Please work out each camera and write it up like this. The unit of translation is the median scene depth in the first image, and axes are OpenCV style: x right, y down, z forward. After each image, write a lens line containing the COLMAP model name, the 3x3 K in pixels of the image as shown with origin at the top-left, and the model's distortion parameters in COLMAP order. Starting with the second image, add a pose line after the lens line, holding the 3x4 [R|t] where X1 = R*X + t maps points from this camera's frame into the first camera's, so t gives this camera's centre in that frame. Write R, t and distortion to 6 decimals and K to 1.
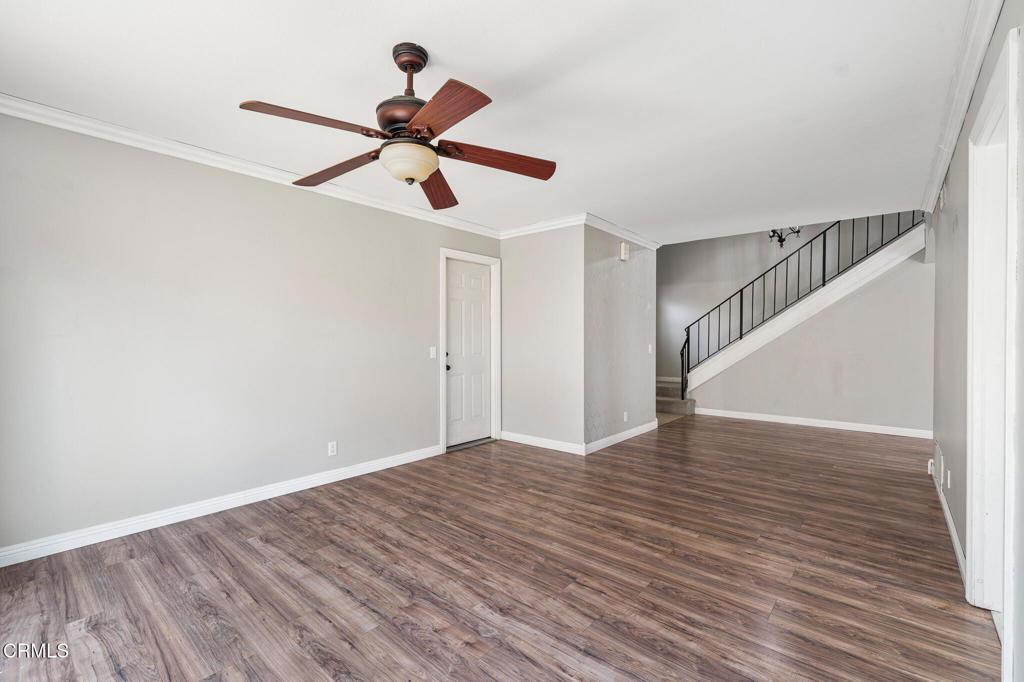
lens RADIAL K [[456.6, 0, 521.9], [0, 456.6, 333.3], [0, 0, 1]] dist [-0.003887, 0.000409]
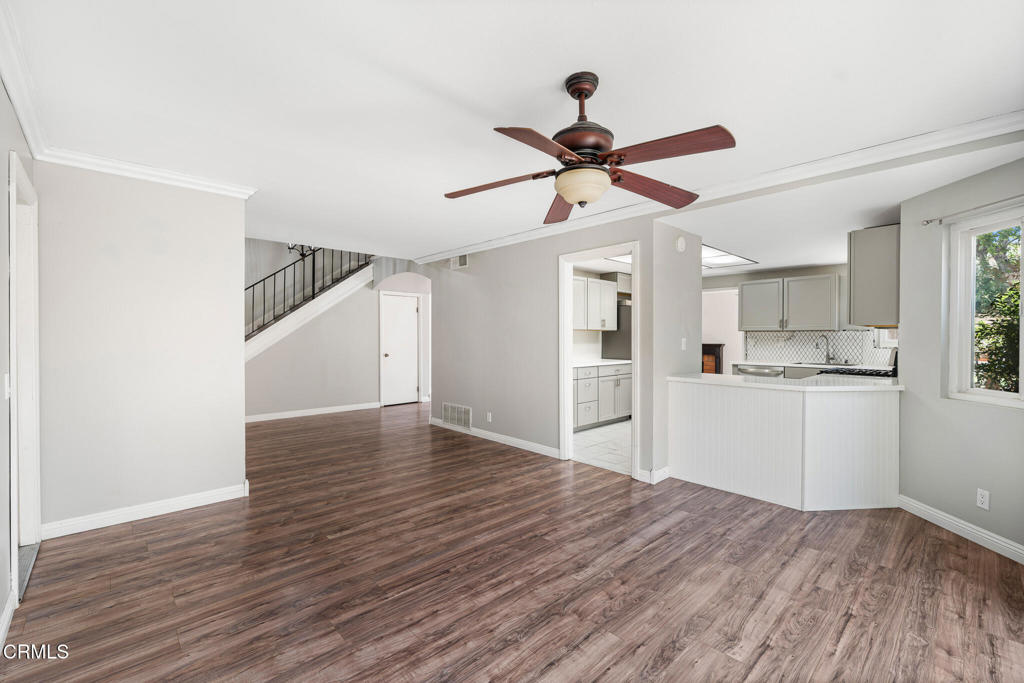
lens RADIAL K [[427.1, 0, 512.4], [0, 427.1, 340.6], [0, 0, 1]] dist [0.000451, 0.000467]
pose [[0.116009, -0.009501, 0.993203, -0.927534], [-0.014884, 0.999825, 0.011303, -0.027145], [-0.993137, -0.016095, 0.115848, 0.790371]]
